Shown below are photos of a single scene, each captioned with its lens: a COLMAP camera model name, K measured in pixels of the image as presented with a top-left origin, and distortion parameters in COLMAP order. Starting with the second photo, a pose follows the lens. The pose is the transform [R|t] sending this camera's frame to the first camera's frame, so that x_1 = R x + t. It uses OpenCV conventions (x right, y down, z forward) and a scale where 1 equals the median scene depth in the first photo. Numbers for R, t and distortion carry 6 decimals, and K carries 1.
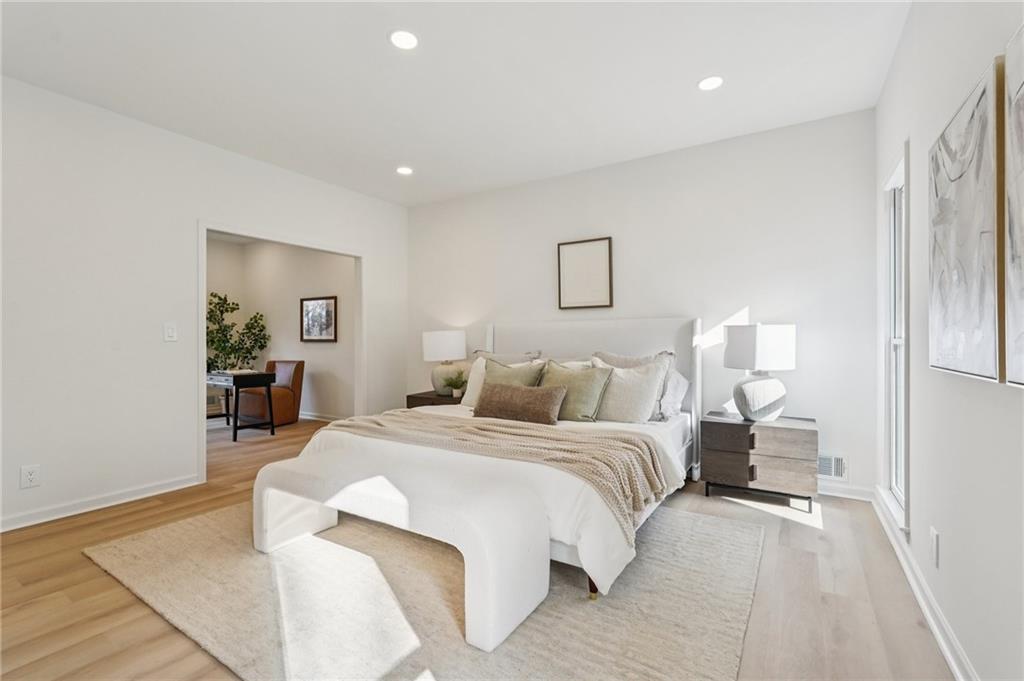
lens RADIAL K [[455.0, 0, 511.2], [0, 455.0, 340.1], [0, 0, 1]] dist [-0.009367, 0.005619]
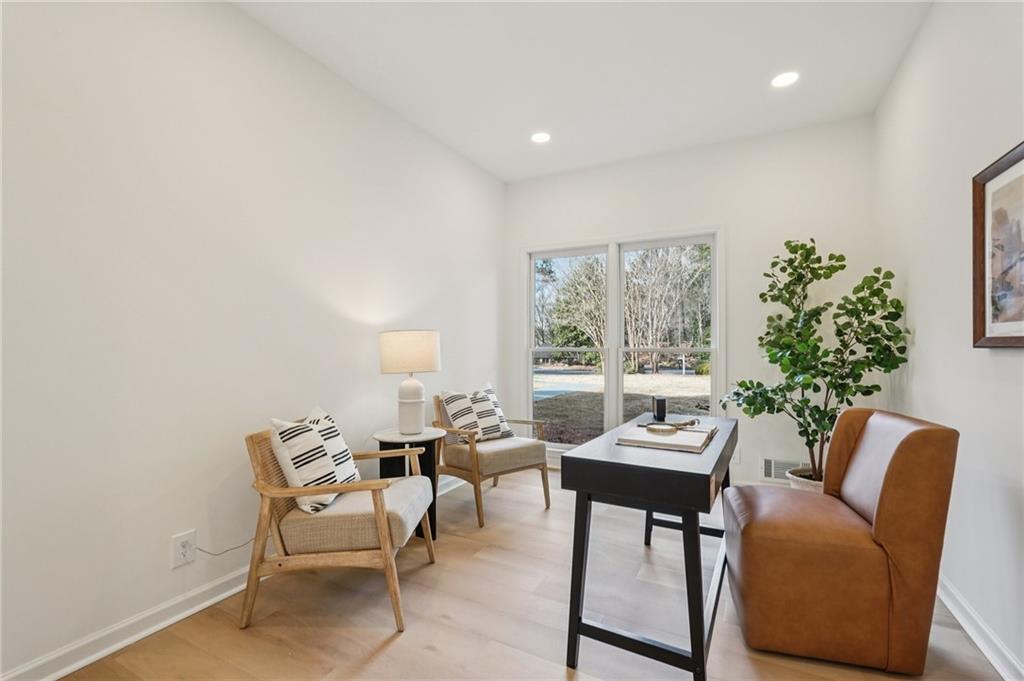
lens RADIAL K [[455.0, 0, 511.7], [0, 455.0, 343.4], [0, 0, 1]] dist [-0.009367, 0.005619]
pose [[0.087610, -0.001759, -0.996153, -0.219419], [-0.004859, 0.999986, -0.002193, 0.002528], [0.996143, 0.005033, 0.087600, 0.672831]]
